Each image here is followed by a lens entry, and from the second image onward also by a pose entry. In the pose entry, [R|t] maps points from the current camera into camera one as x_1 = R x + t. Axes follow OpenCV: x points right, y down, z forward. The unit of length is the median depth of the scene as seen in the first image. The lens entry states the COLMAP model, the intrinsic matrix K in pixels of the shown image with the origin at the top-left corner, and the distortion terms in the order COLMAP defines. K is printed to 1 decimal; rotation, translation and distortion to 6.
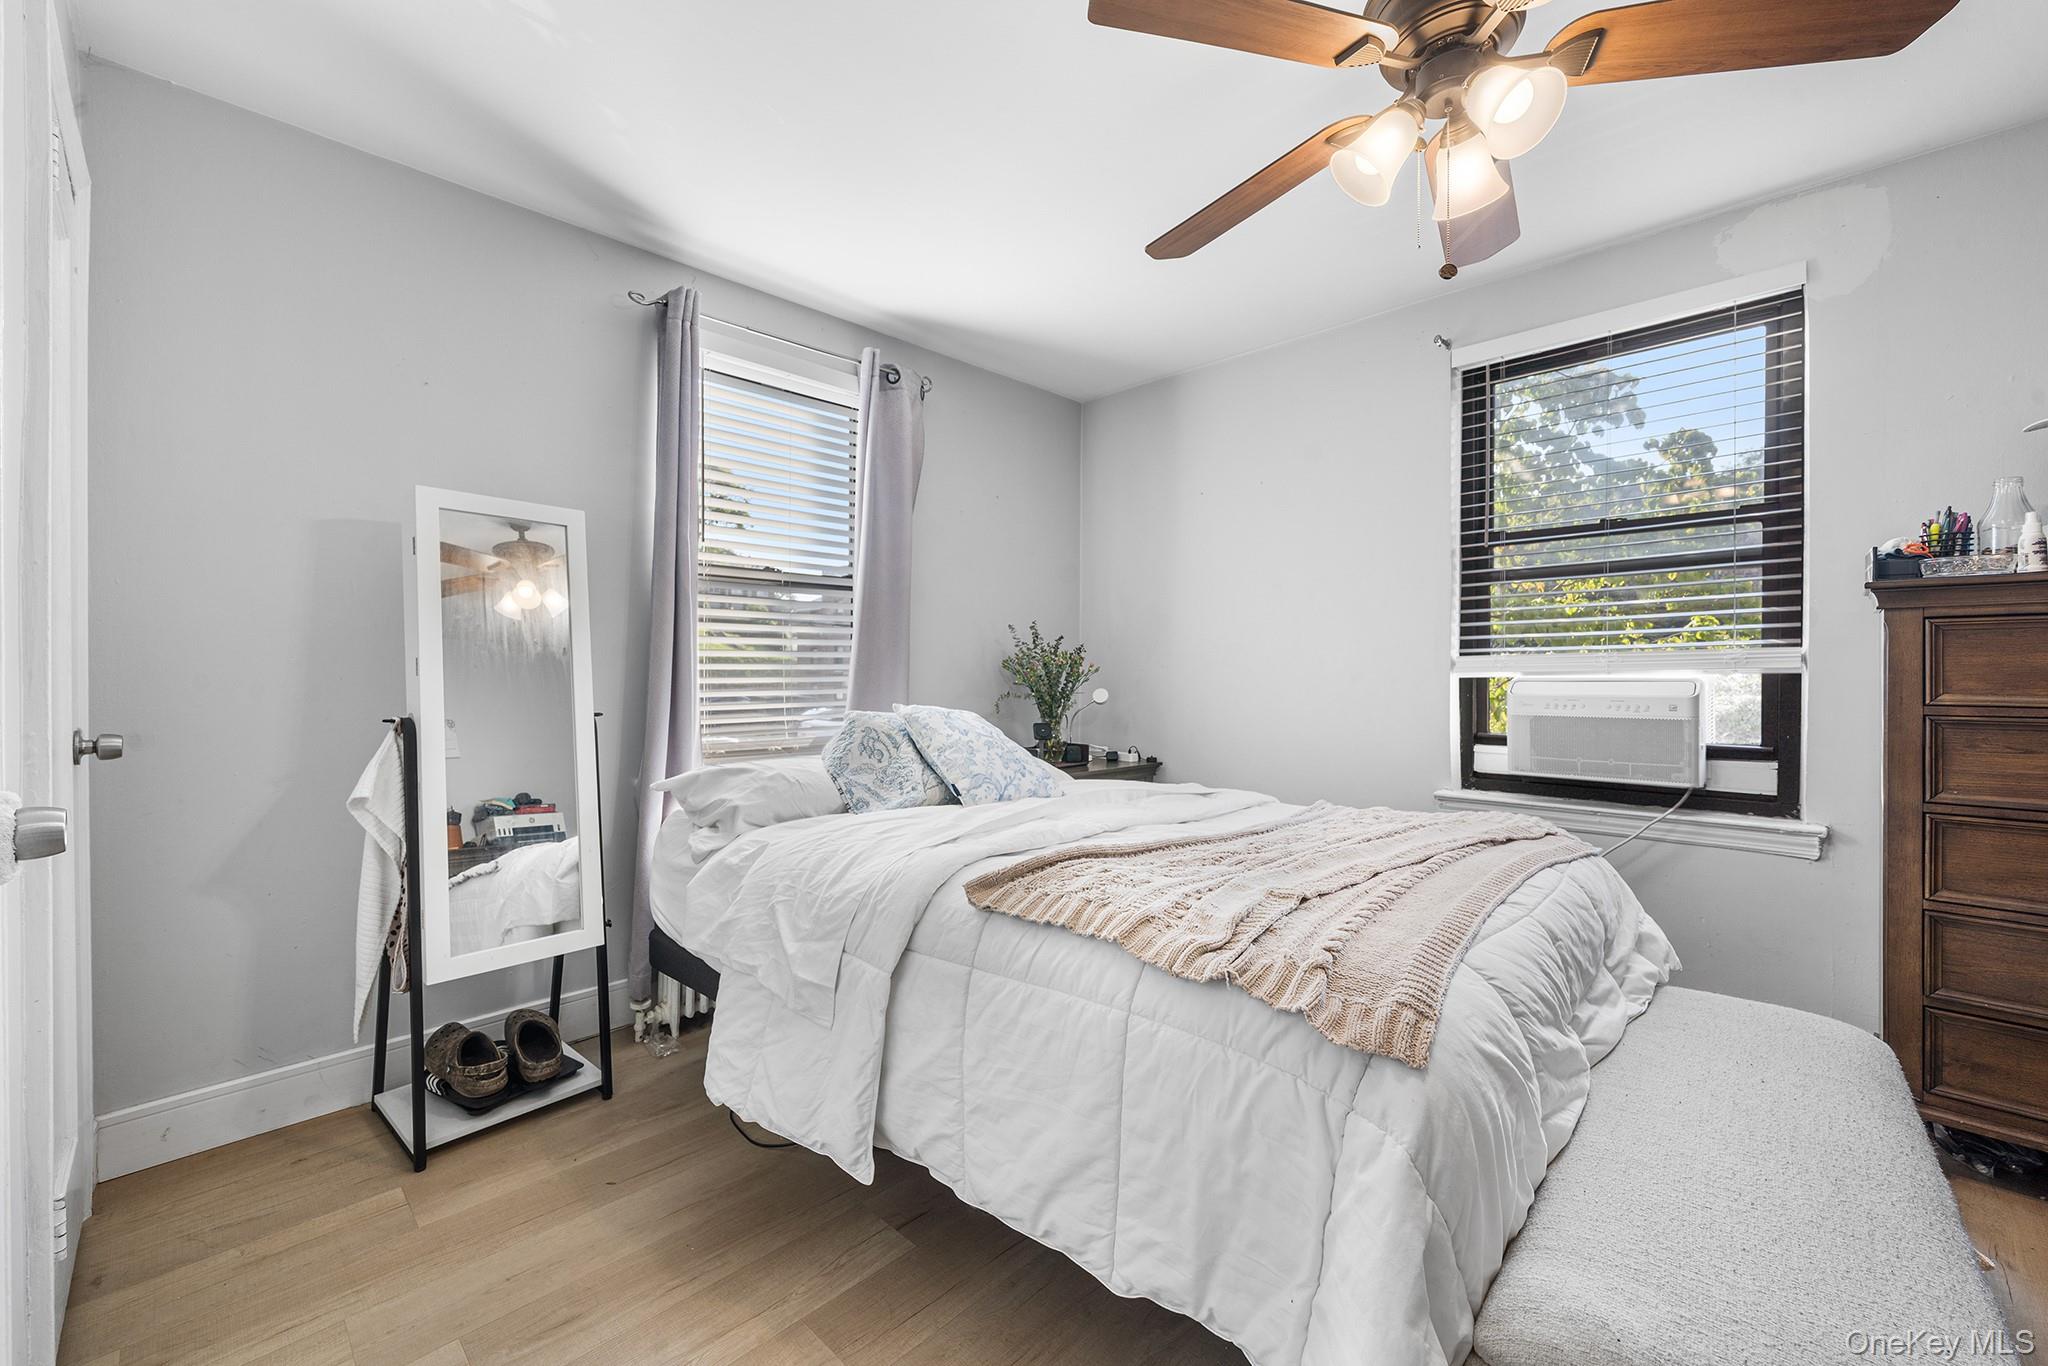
lens RADIAL K [[833.9, 0, 1008.1], [0, 833.9, 675.7], [0, 0, 1]] dist [0.002669, 0.000290]
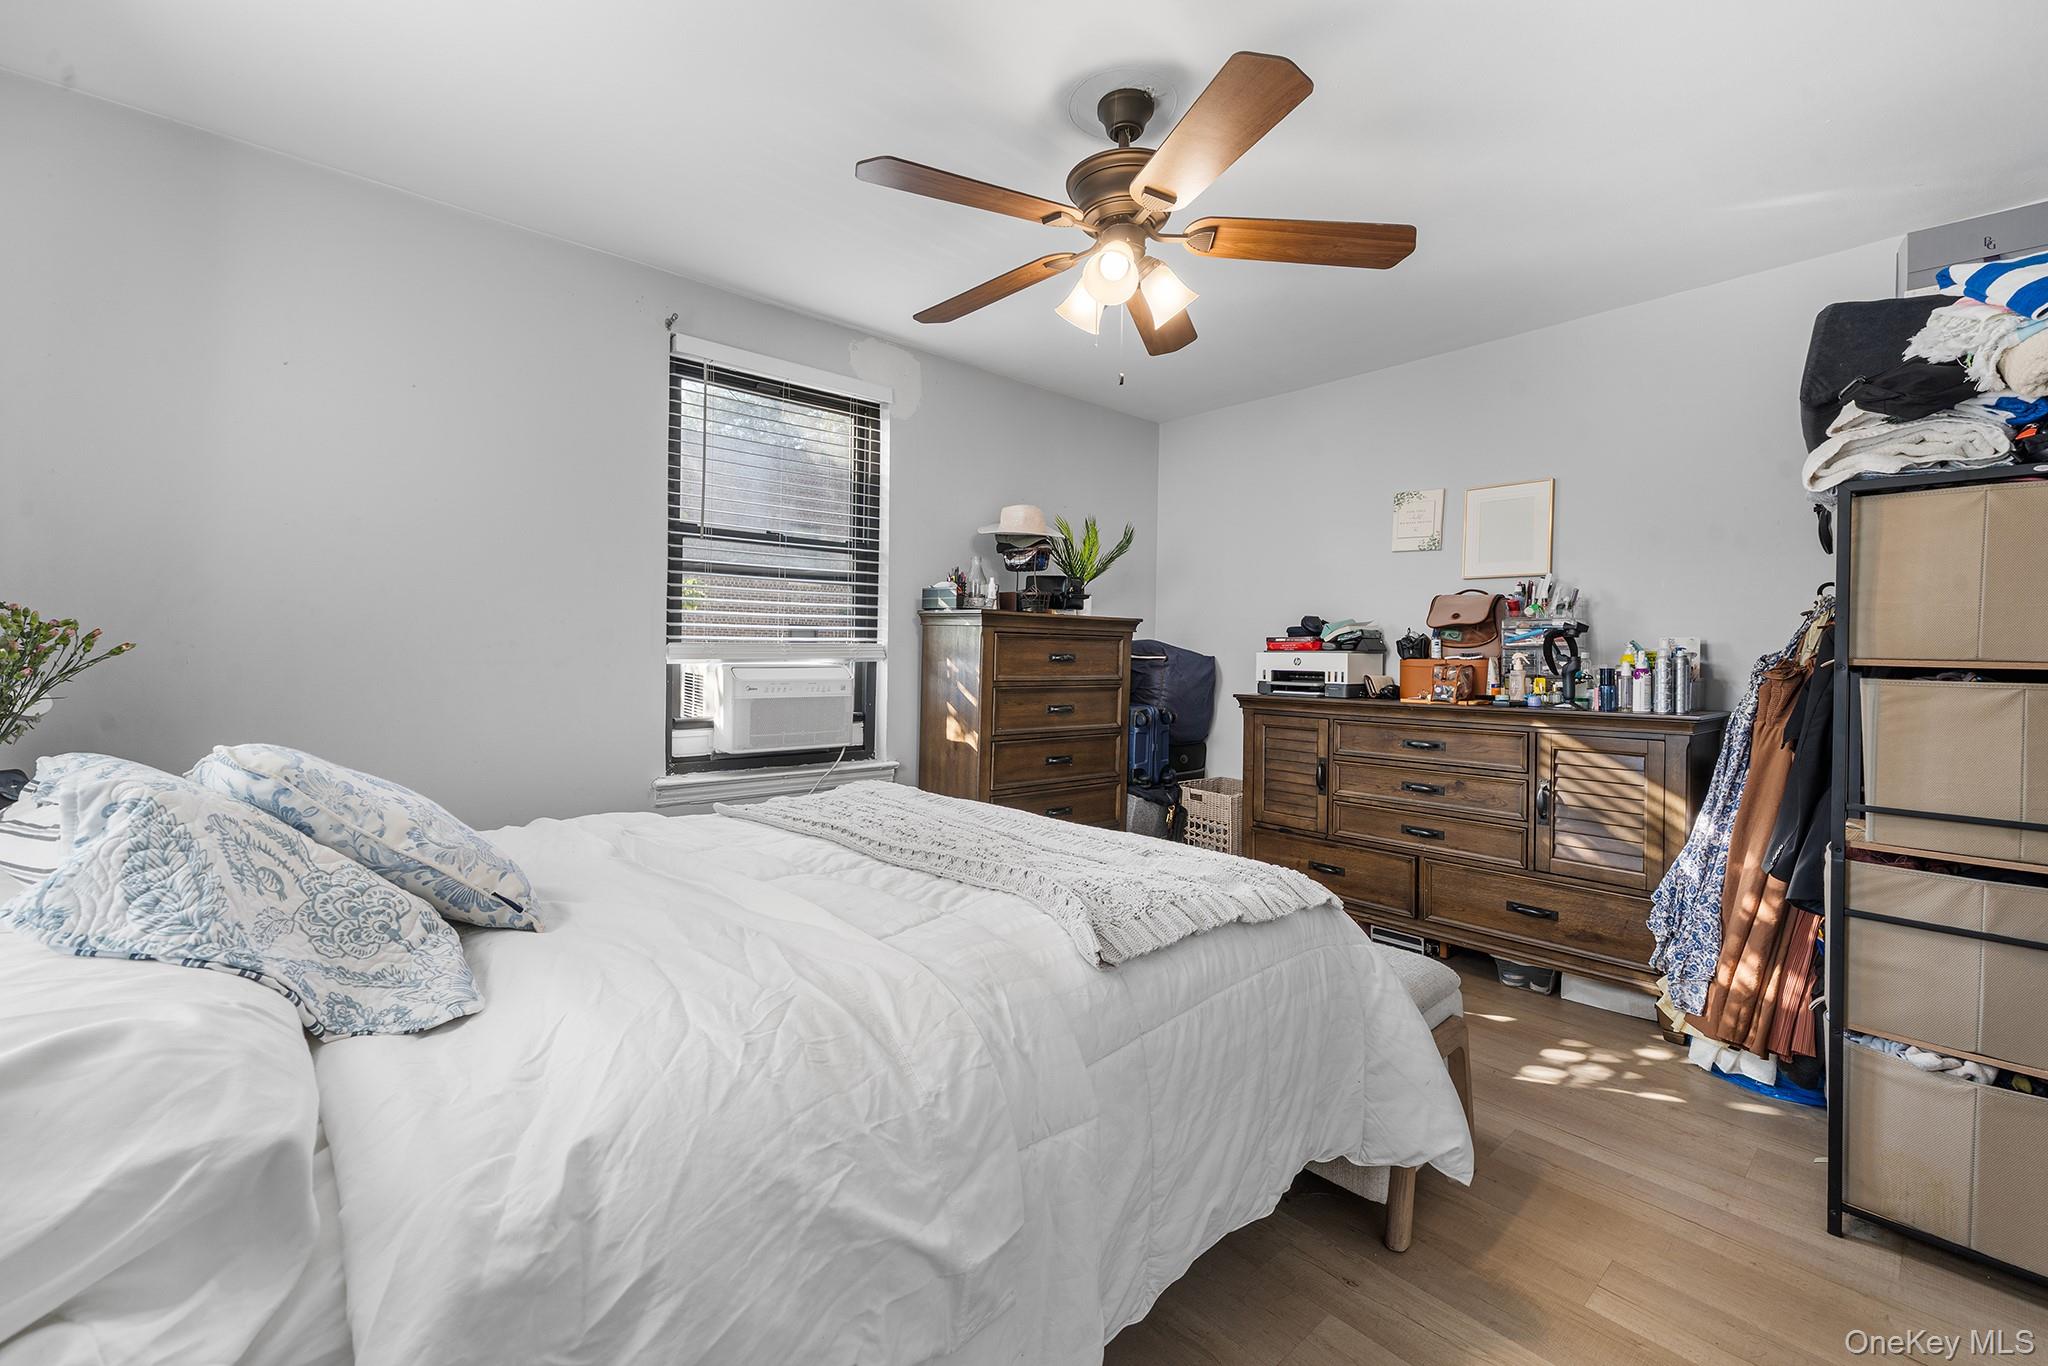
lens RADIAL K [[833.9, 0, 1008.1], [0, 833.9, 675.7], [0, 0, 1]] dist [0.002669, 0.000290]
pose [[0.073779, -0.020095, 0.997072, -0.507700], [-0.009293, 0.999740, 0.020836, -0.010269], [-0.997231, -0.010803, 0.073573, 0.633447]]
